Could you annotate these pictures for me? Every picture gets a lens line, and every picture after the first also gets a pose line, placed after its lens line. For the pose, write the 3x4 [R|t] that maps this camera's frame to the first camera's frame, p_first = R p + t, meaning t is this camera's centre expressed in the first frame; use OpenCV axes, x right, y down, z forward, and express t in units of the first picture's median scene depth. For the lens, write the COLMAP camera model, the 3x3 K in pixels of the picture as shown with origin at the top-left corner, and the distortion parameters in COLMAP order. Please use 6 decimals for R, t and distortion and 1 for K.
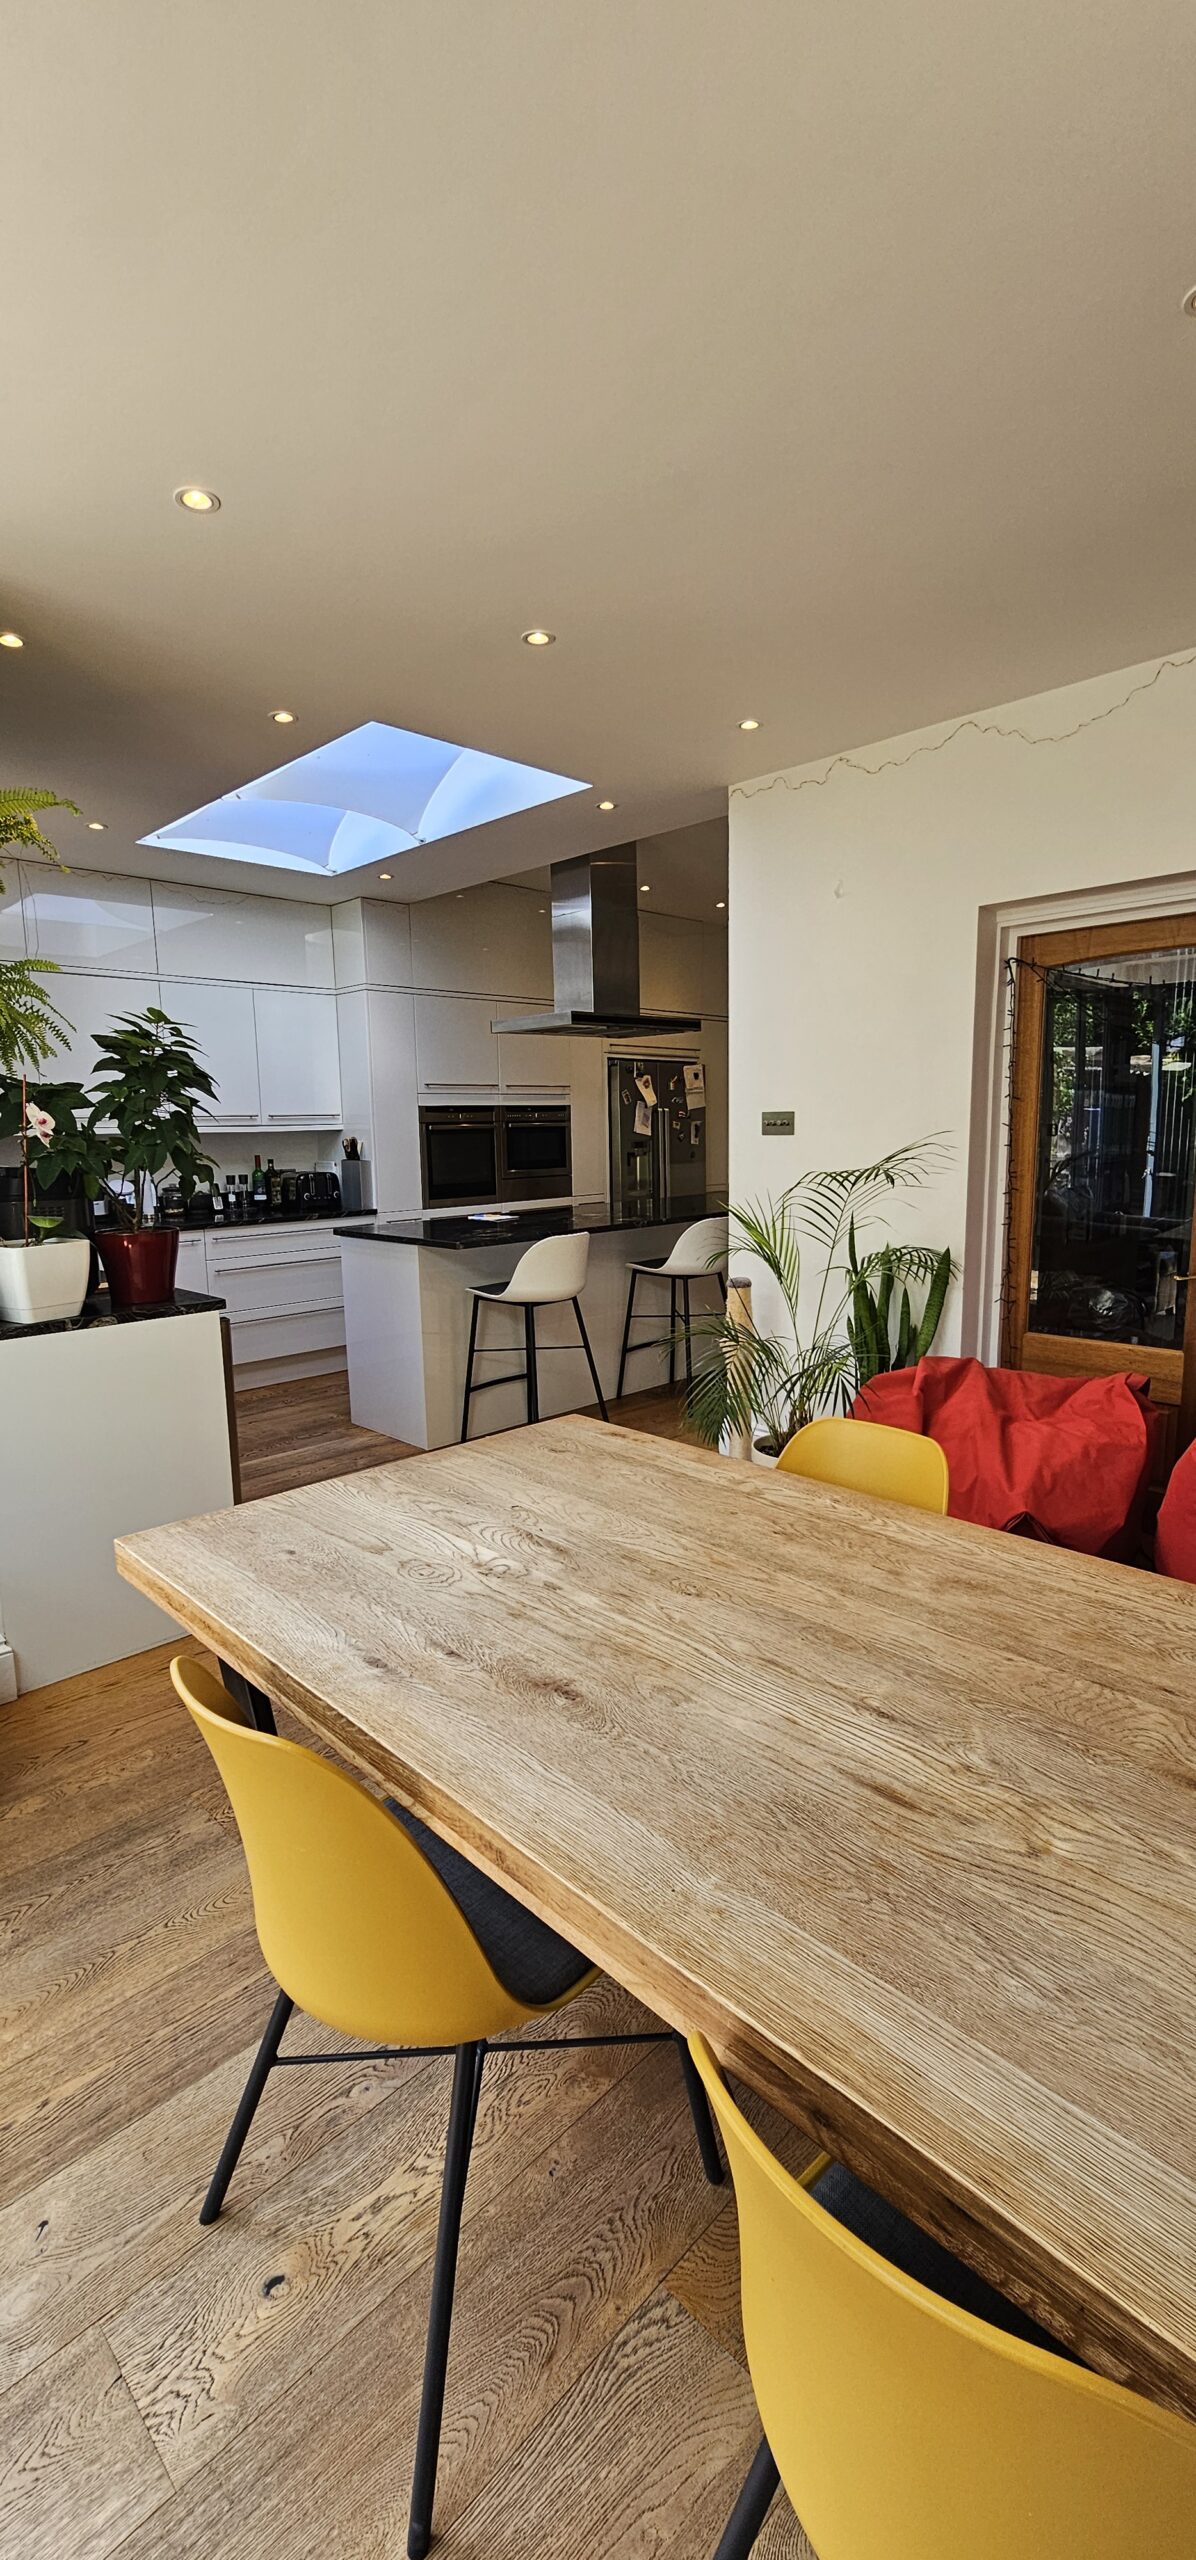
lens RADIAL K [[1048.8, 0, 602.2], [0, 1048.8, 1281.3], [0, 0, 1]] dist [-0.002808, -0.000152]
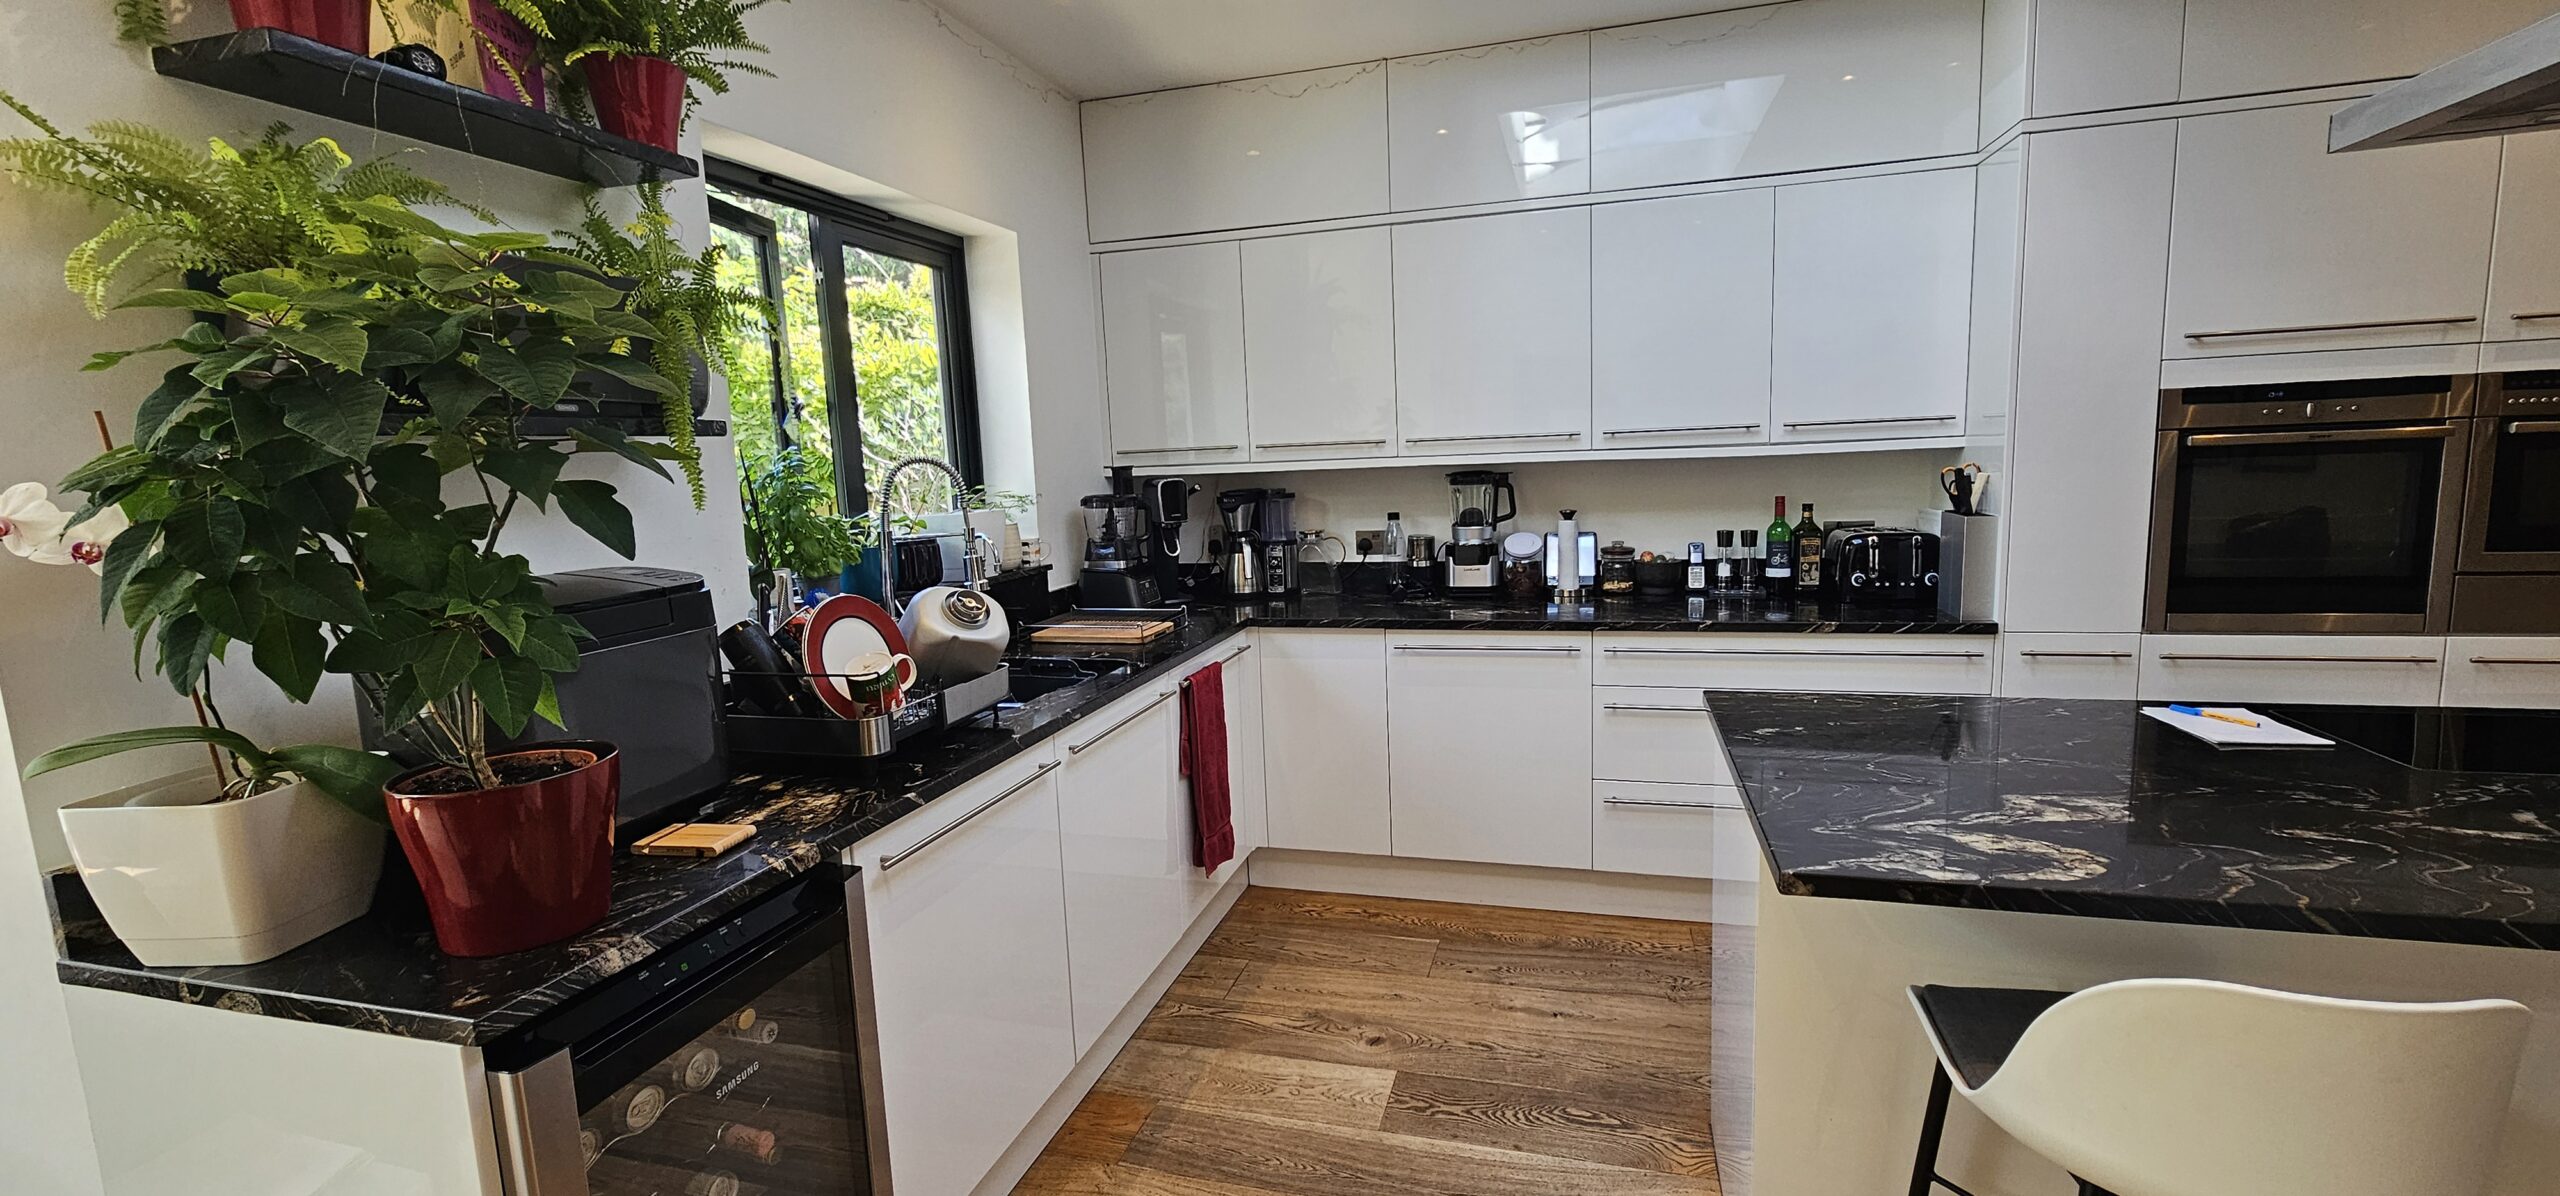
lens RADIAL K [[1048.8, 0, 1283.1], [0, 1048.8, 589.4], [0, 0, 1]] dist [-0.002808, -0.000152]
pose [[0.484242, 0.109534, -0.868051, 0.027600], [-0.099408, 0.992596, 0.069795, -0.084074], [0.869269, 0.052494, 0.491545, 0.505119]]
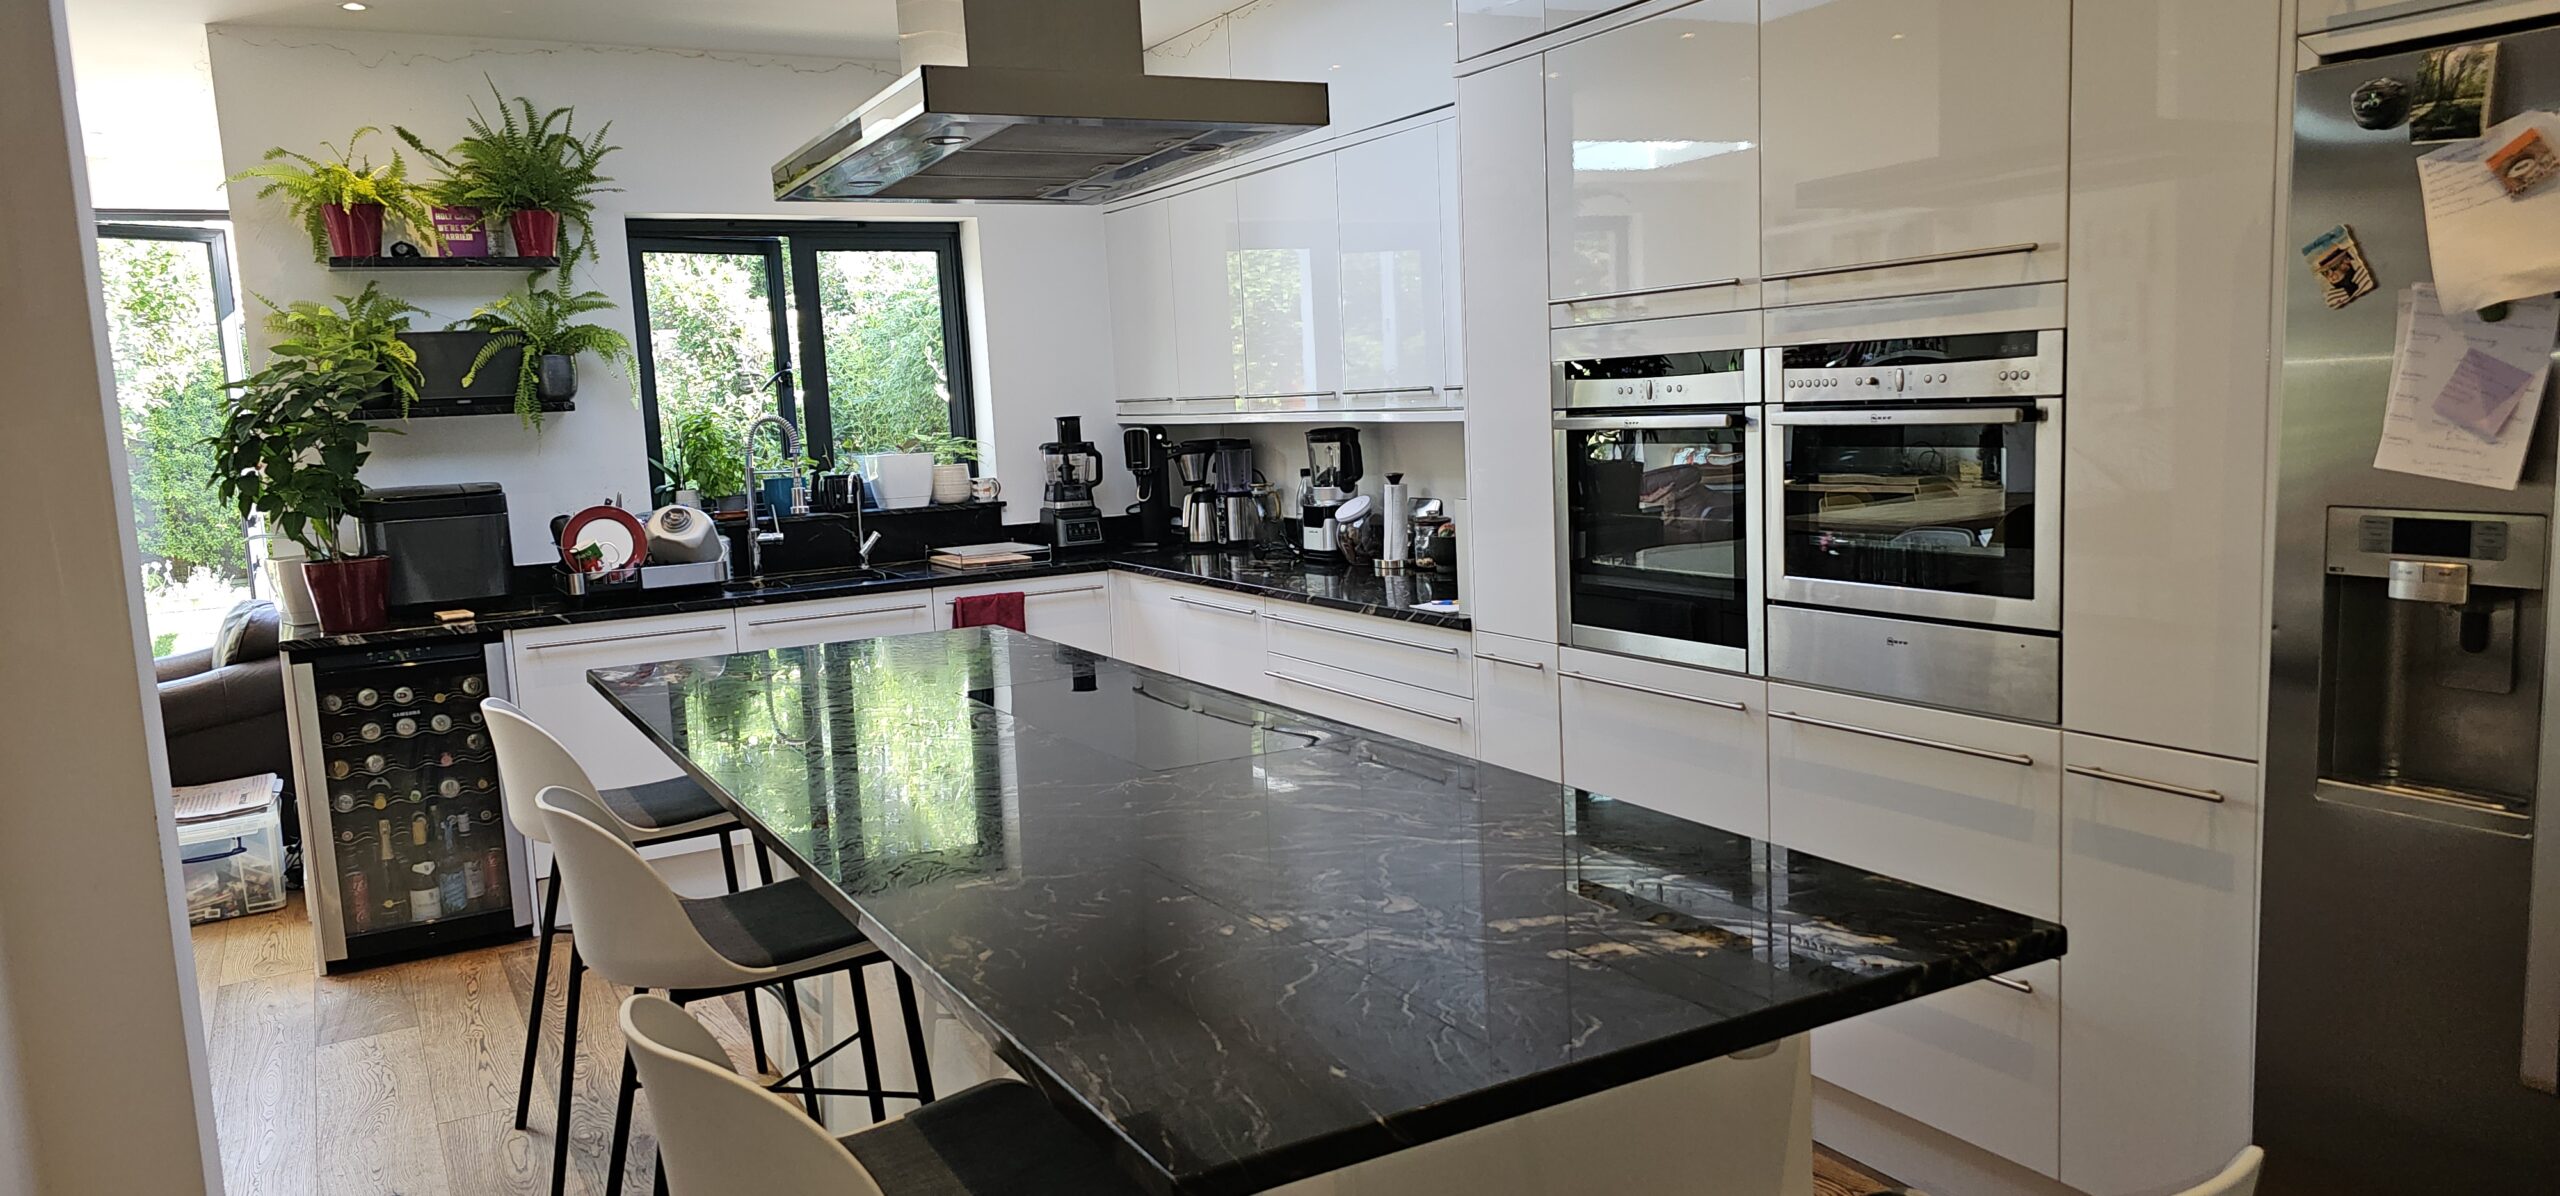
lens RADIAL K [[1672.4, 0, 1296.8], [0, 1672.4, 597.5], [0, 0, 1]] dist [-0.001322, -0.004857]
pose [[-0.245354, 0.142458, -0.958909, 0.420294], [-0.100197, 0.980120, 0.171247, -0.180733], [0.964242, 0.138096, -0.226202, 1.077331]]
